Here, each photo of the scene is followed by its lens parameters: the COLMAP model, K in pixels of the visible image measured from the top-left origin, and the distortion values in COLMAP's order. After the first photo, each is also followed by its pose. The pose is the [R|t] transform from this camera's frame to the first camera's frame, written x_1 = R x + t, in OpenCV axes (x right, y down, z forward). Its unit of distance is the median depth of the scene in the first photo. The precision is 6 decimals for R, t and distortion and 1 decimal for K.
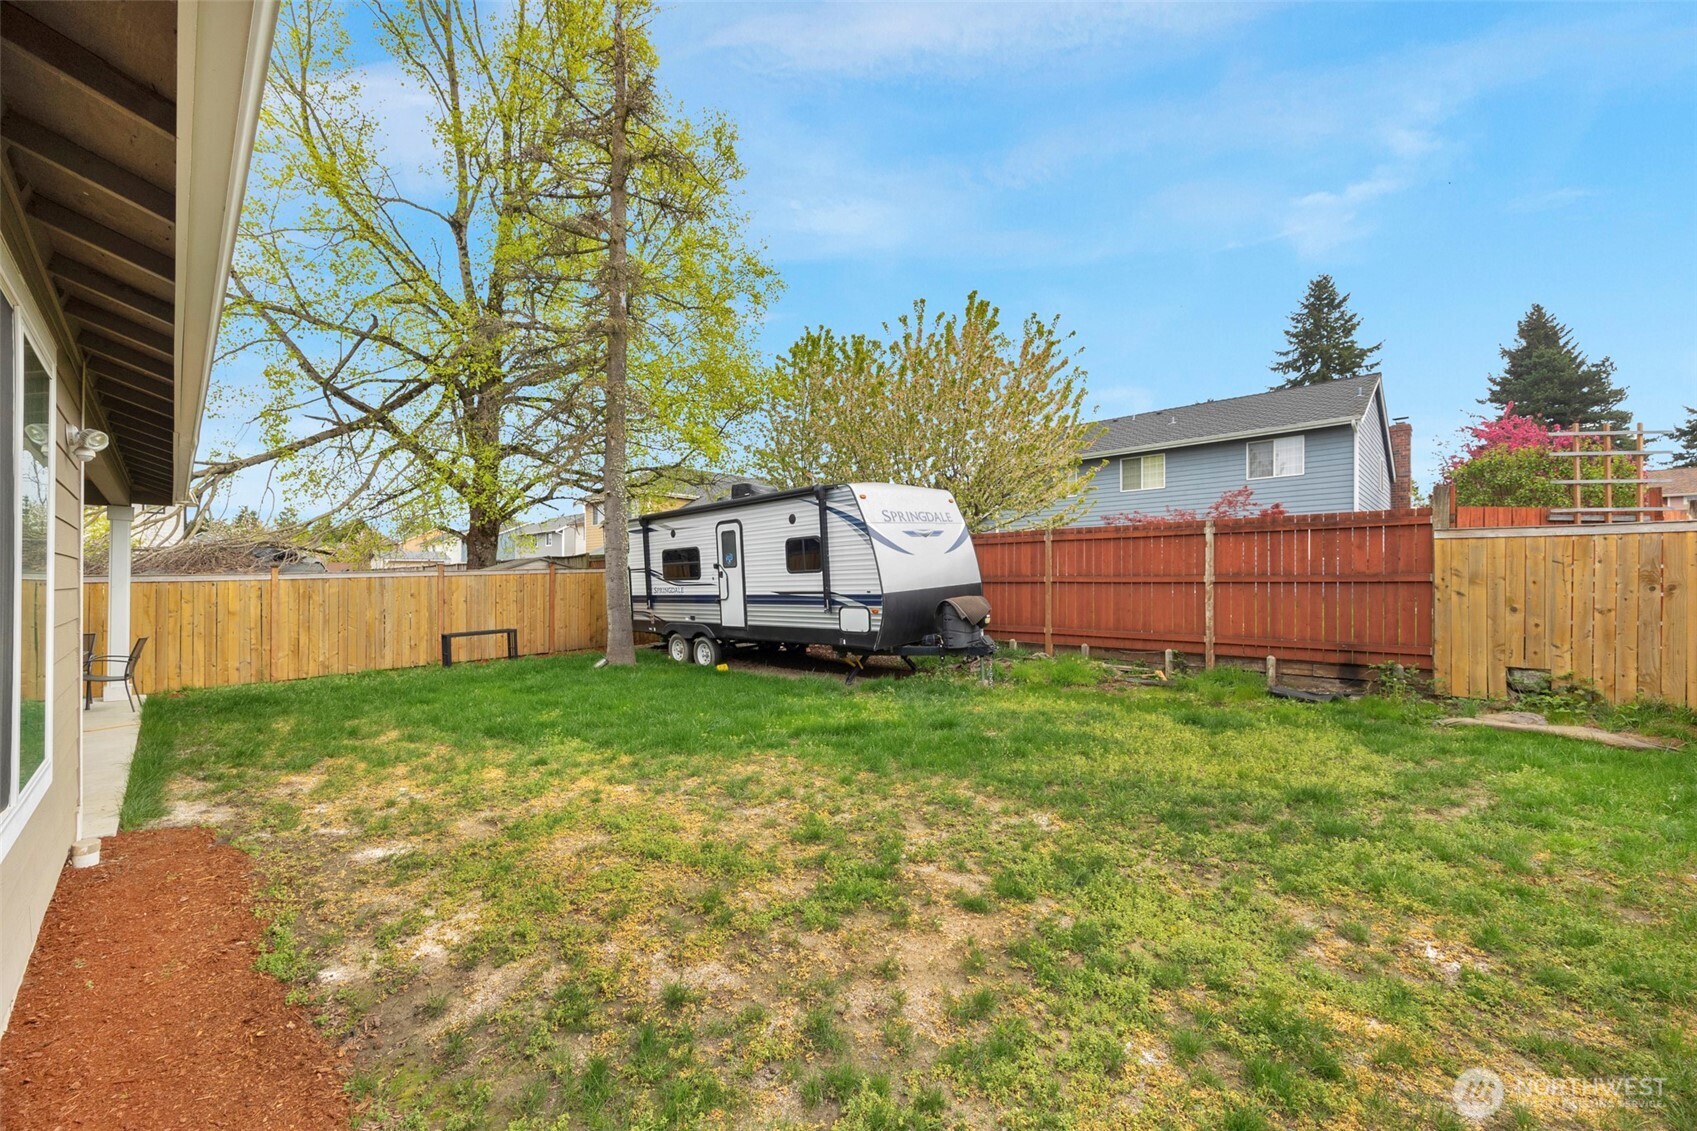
lens RADIAL K [[696.6, 0, 826.8], [0, 696.6, 603.3], [0, 0, 1]] dist [0.001863, 0.000395]
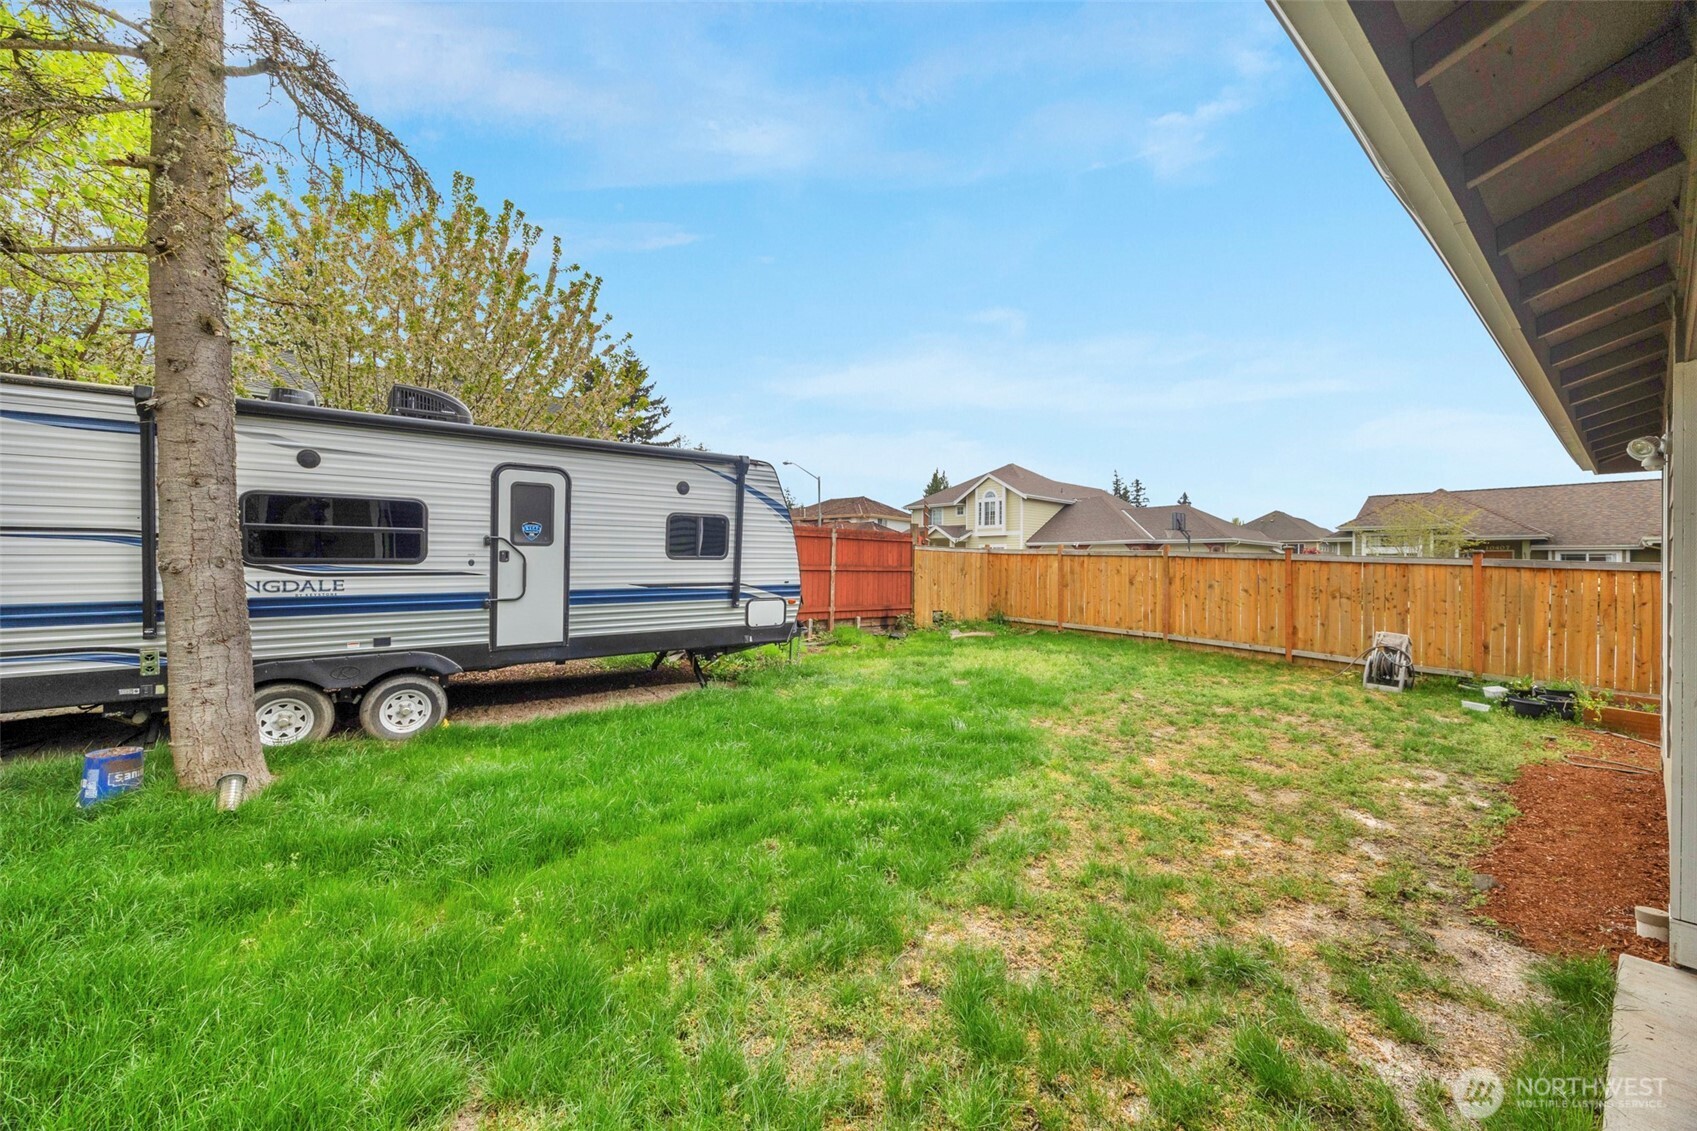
lens RADIAL K [[671.7, 0, 871.8], [0, 671.7, 563.0], [0, 0, 1]] dist [-0.000441, 0.000012]
pose [[0.054889, 0.006051, 0.998474, -0.710598], [0.014905, 0.999865, -0.006879, -0.028478], [-0.998381, 0.015259, 0.054792, 0.693487]]
